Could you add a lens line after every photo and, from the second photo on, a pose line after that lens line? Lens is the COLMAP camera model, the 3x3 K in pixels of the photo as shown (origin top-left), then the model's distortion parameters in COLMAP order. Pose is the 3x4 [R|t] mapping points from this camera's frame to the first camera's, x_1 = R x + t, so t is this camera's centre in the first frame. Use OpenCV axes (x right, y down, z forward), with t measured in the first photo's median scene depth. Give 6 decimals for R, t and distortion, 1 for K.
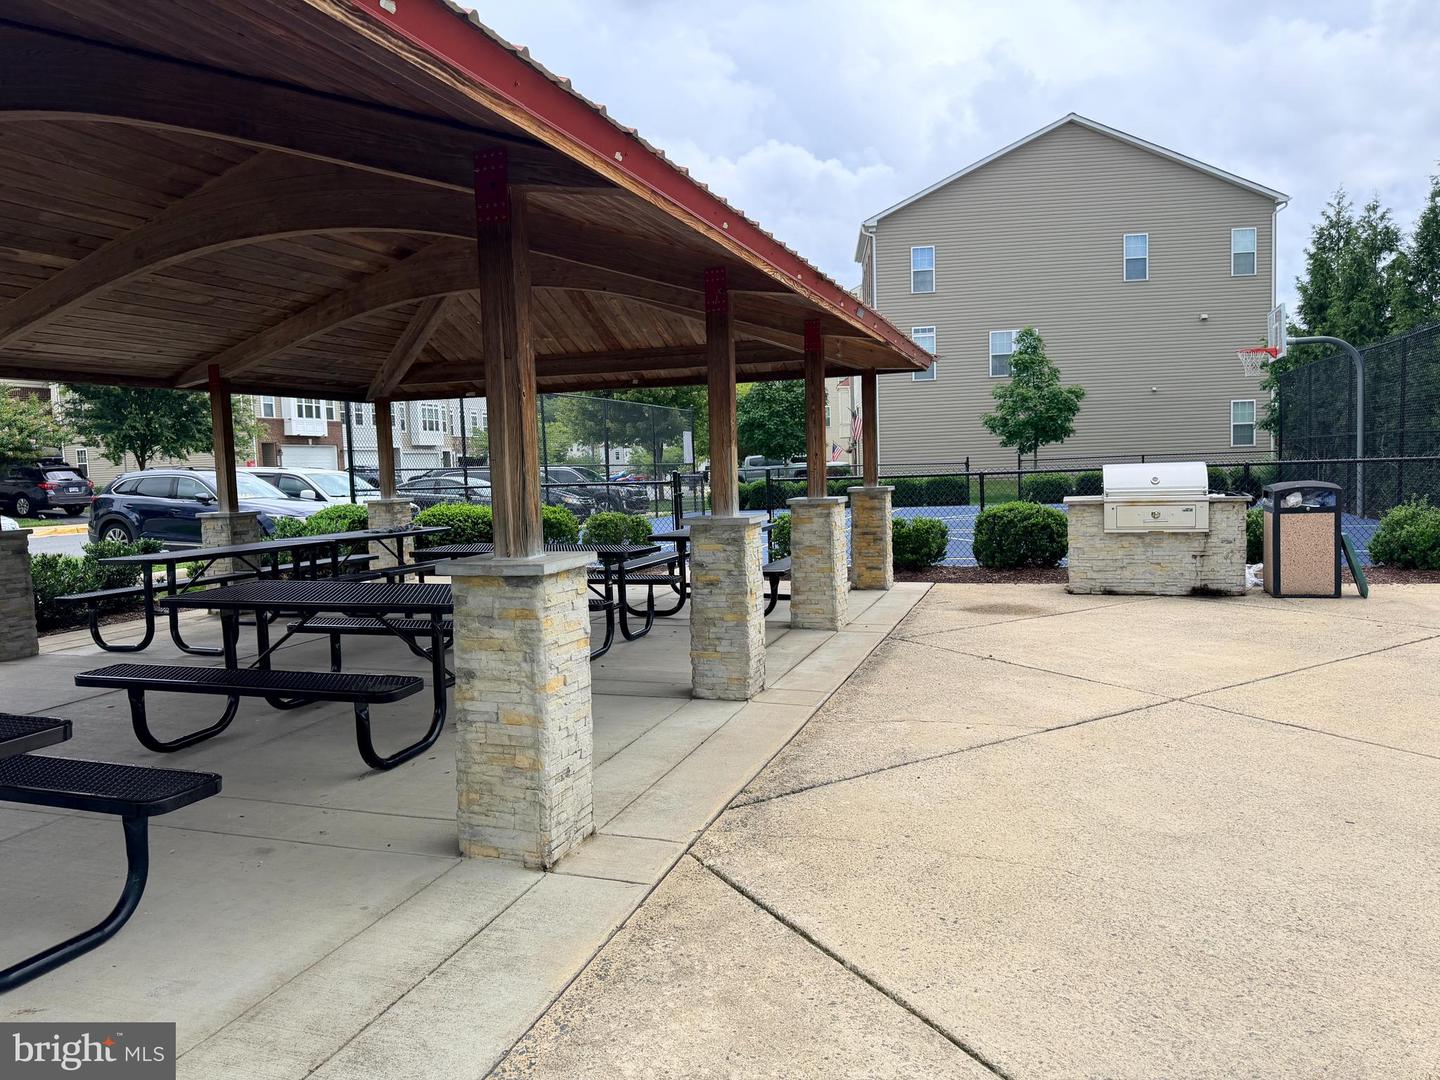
lens RADIAL K [[1020.7, 0, 718.5], [0, 1020.7, 545.9], [0, 0, 1]] dist [0.029119, -0.022127]
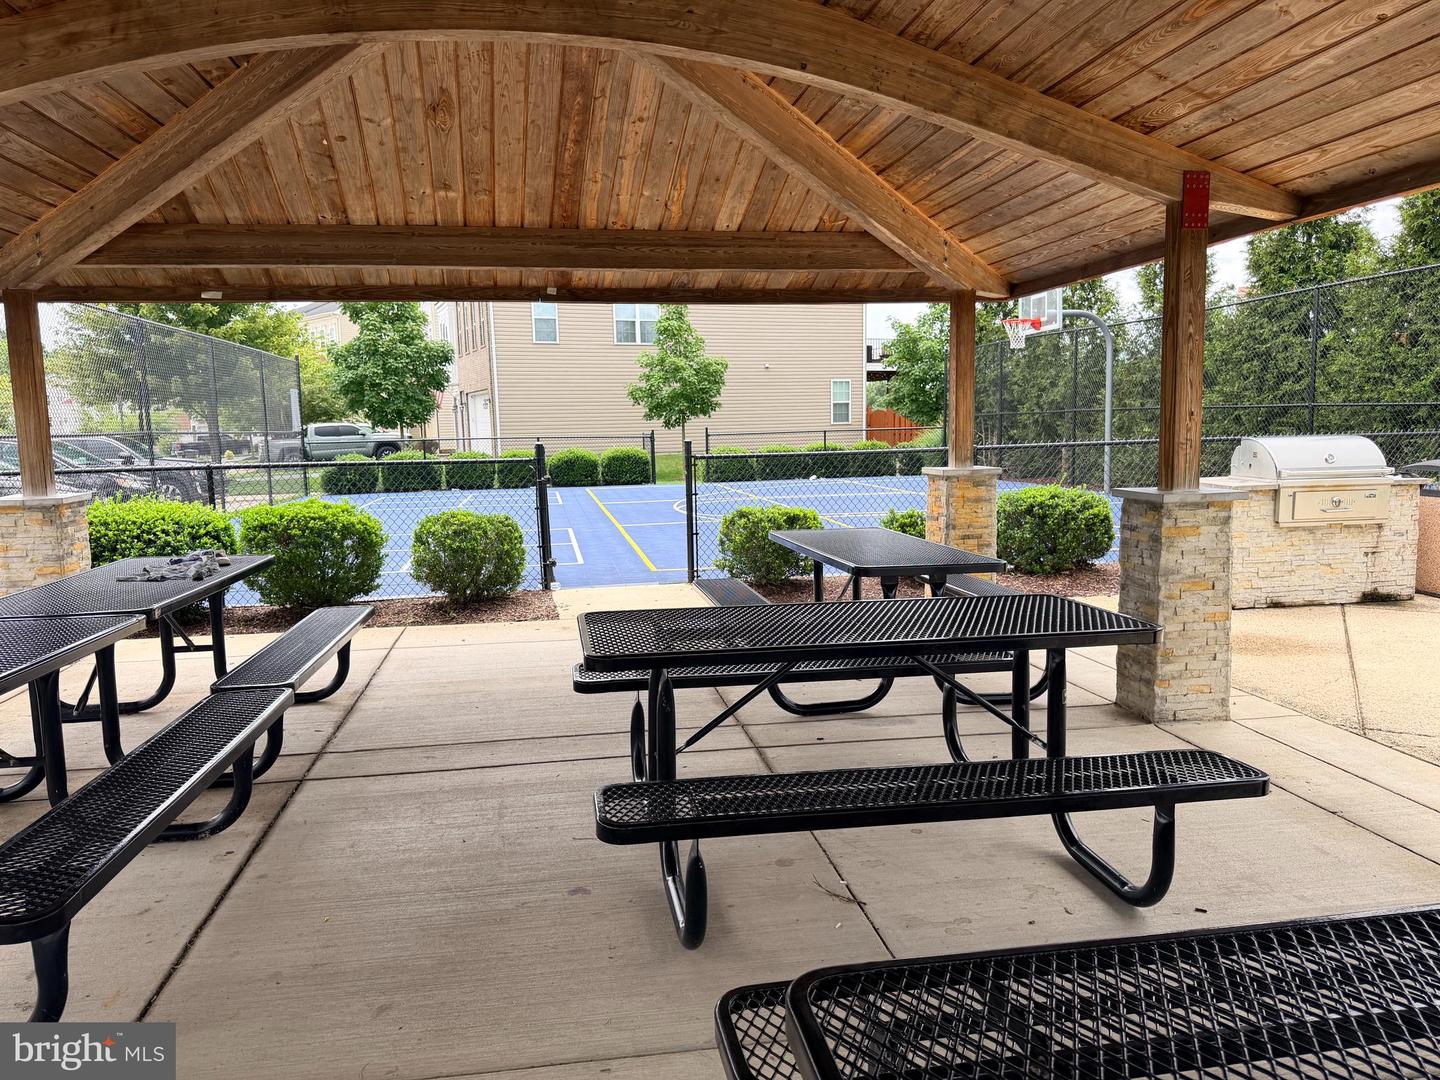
lens RADIAL K [[1020.7, 0, 718.9], [0, 1020.7, 537.9], [0, 0, 1]] dist [0.029119, -0.022127]
pose [[0.882151, -0.038129, 0.469421, -0.340893], [0.030546, 0.999251, 0.023760, -0.035411], [-0.469975, -0.006621, 0.882655, 0.519632]]
